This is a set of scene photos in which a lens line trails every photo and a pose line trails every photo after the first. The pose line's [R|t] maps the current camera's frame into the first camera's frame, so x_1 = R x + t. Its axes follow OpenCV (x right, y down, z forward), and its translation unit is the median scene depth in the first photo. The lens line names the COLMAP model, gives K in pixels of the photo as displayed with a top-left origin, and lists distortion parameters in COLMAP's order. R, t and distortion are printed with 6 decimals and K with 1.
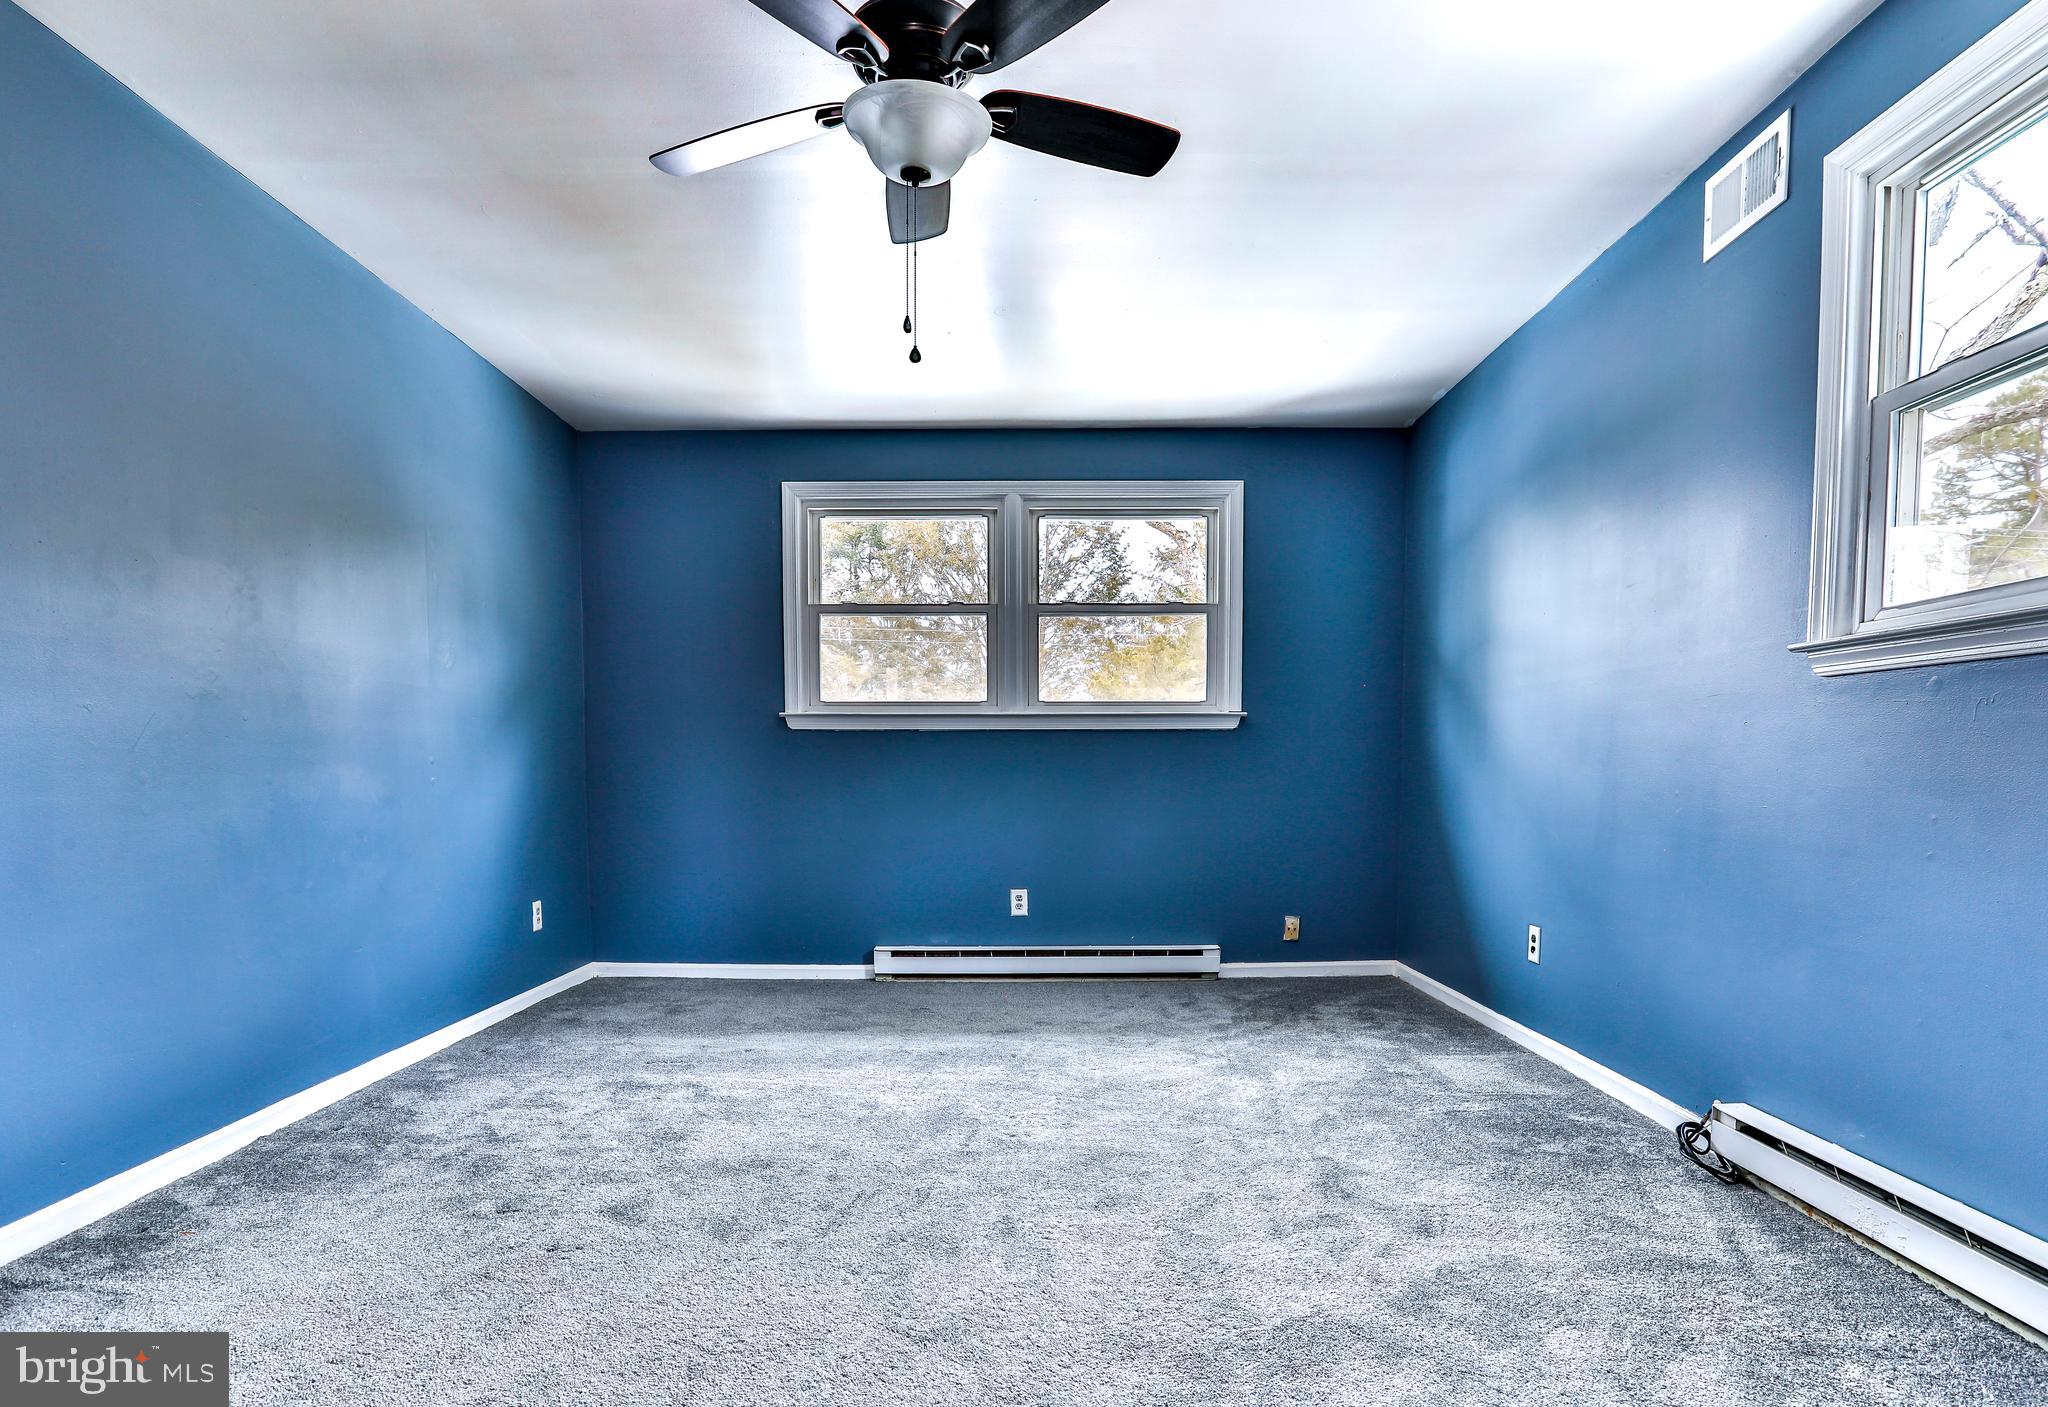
lens RADIAL K [[1128.0, 0, 1025.1], [0, 1128.0, 859.9], [0, 0, 1]] dist [-0.034547, 0.012251]
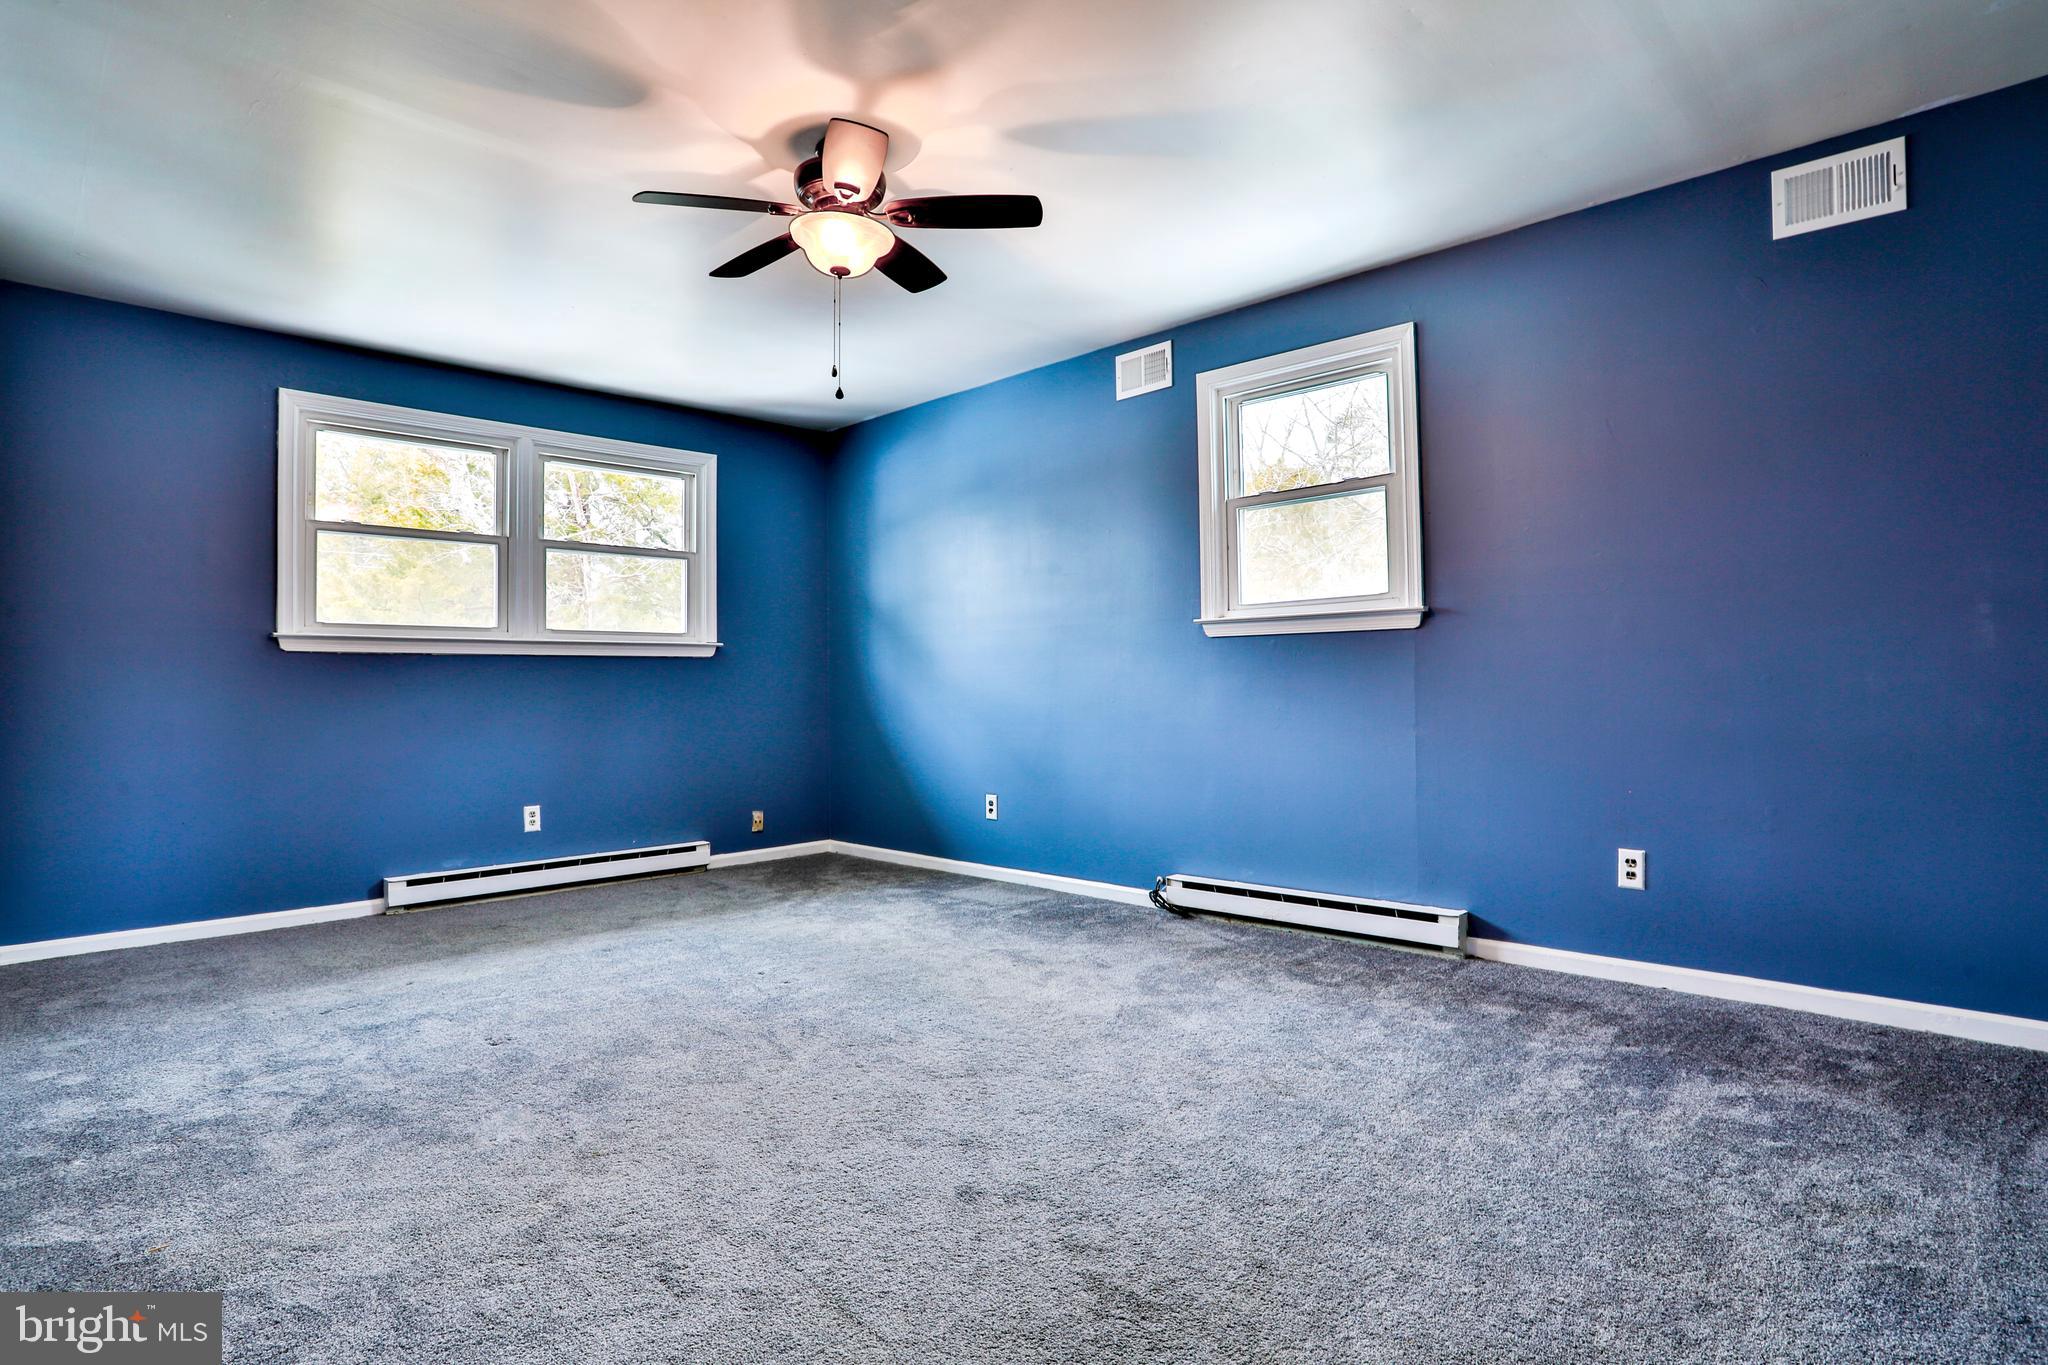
lens RADIAL K [[1059.6, 0, 1040.1], [0, 1059.6, 683.4], [0, 0, 1]] dist [-0.063162, 0.028482]
pose [[0.697681, -0.003572, 0.716400, -0.377032], [0.066058, 0.996048, -0.059365, 0.000771], [-0.713356, 0.088742, 0.695160, -0.023541]]
